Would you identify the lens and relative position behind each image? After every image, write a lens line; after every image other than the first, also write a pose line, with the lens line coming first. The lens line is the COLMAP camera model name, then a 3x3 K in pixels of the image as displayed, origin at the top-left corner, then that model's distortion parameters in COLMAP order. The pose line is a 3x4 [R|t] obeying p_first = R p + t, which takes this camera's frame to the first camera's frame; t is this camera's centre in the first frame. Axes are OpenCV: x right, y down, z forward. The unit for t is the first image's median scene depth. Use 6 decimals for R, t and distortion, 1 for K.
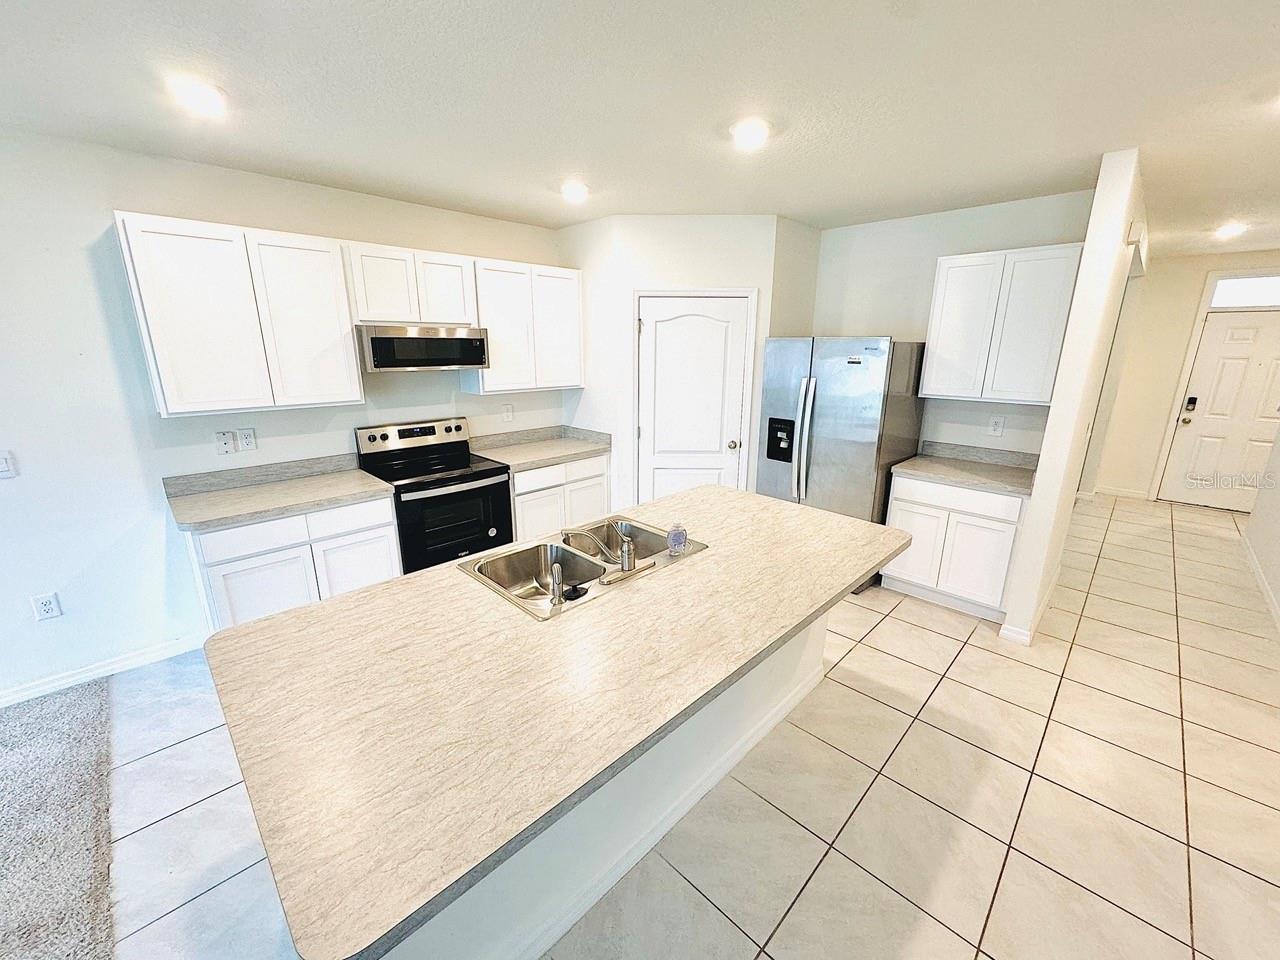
lens RADIAL K [[508.5, 0, 640.0], [0, 508.5, 480.0], [0, 0, 1]] dist [0.001958, 0.000557]
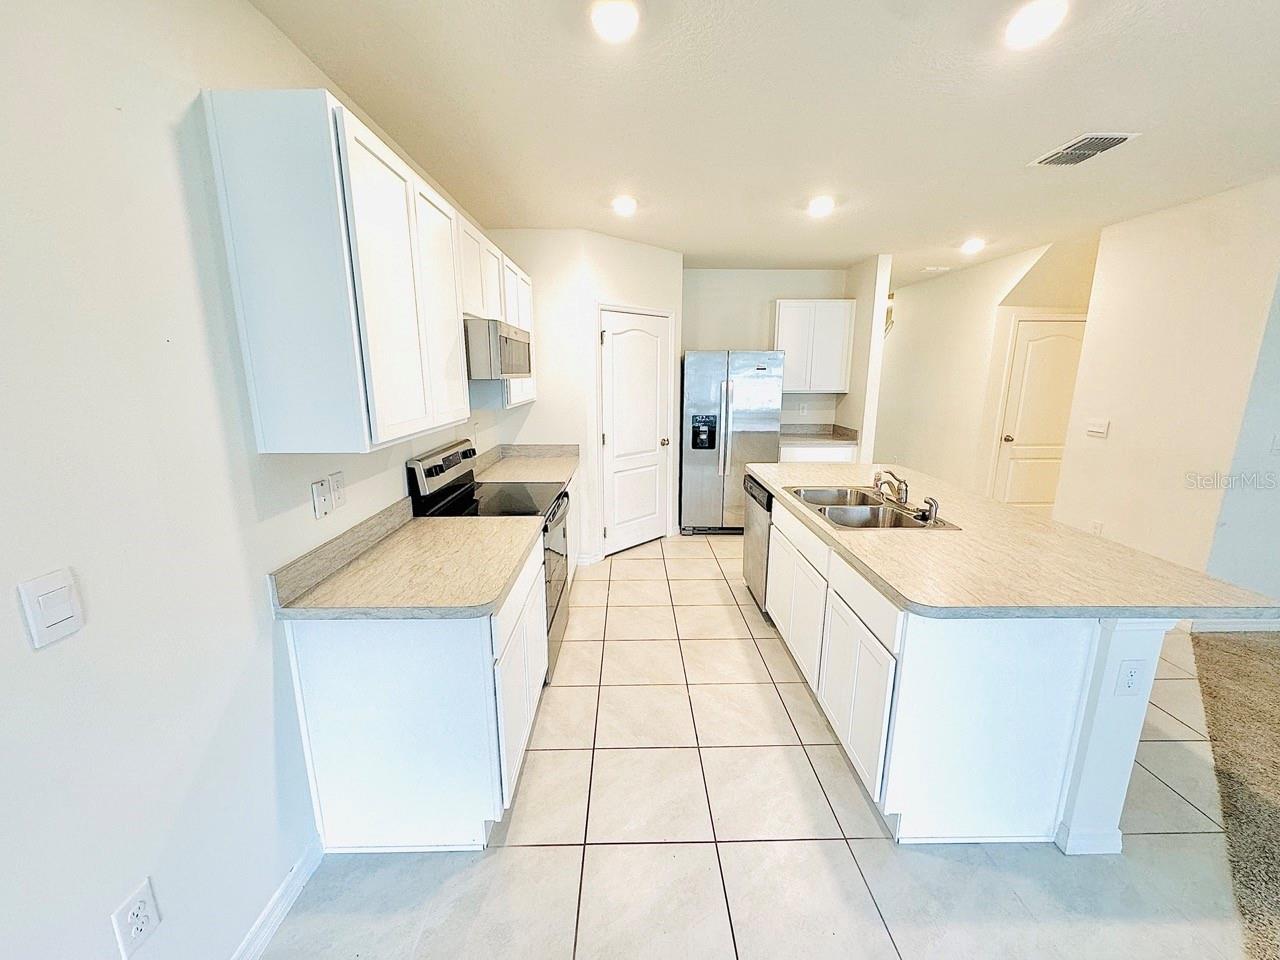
lens RADIAL K [[508.5, 0, 640.0], [0, 508.5, 480.0], [0, 0, 1]] dist [0.001958, 0.000557]
pose [[0.693451, -0.154755, 0.703687, -0.827057], [0.187973, 0.981696, 0.030655, -0.036401], [-0.695551, 0.111017, 0.709848, 0.267804]]
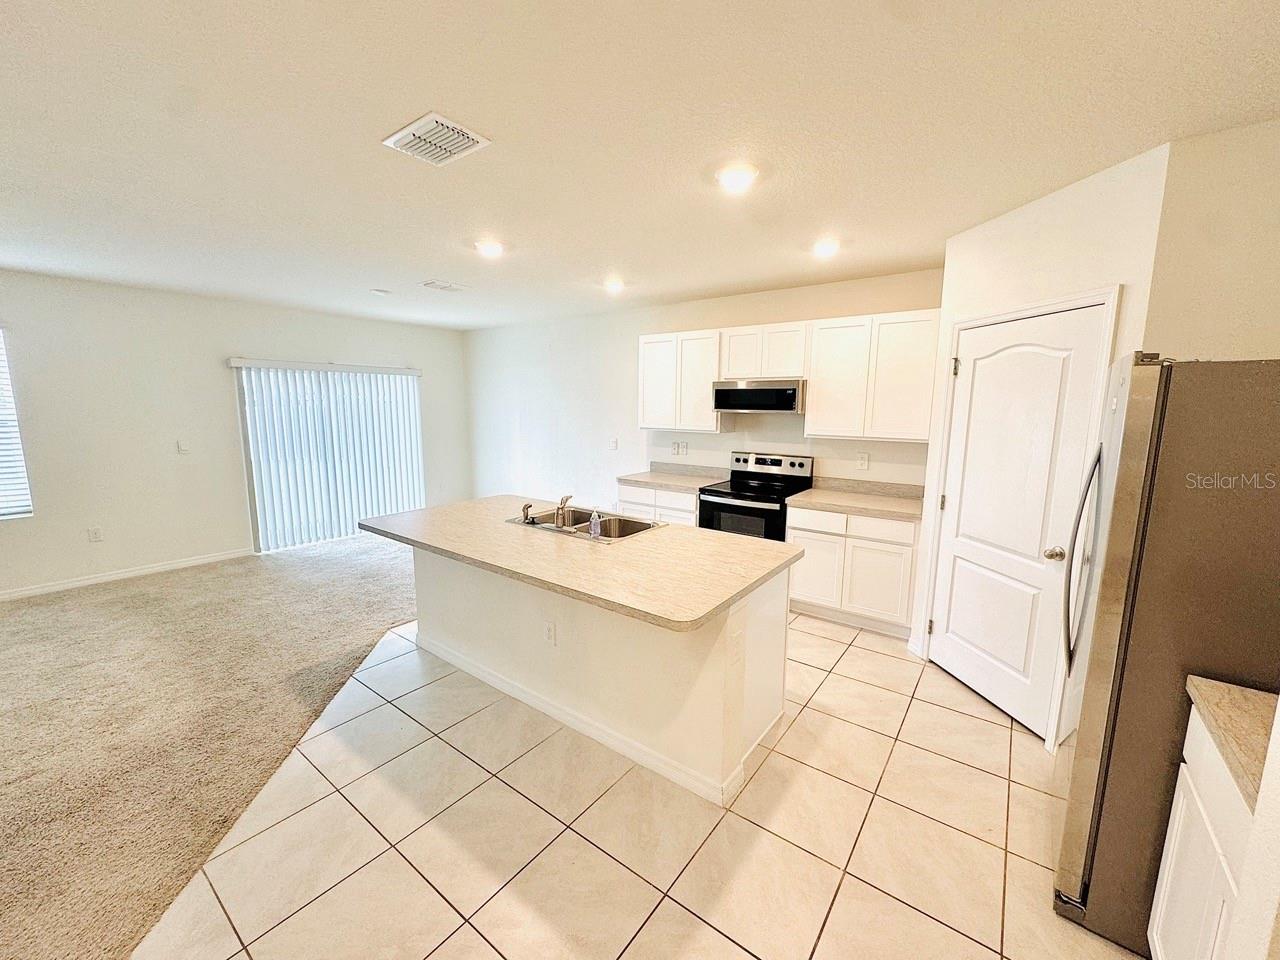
lens RADIAL K [[511.2, 0, 640.0], [0, 511.2, 480.0], [0, 0, 1]] dist [-0.001843, -0.000295]
pose [[0.134591, 0.141511, -0.980745, 0.821858], [-0.263497, 0.959226, 0.102246, -0.101116], [0.955225, 0.244662, 0.166391, 0.512093]]
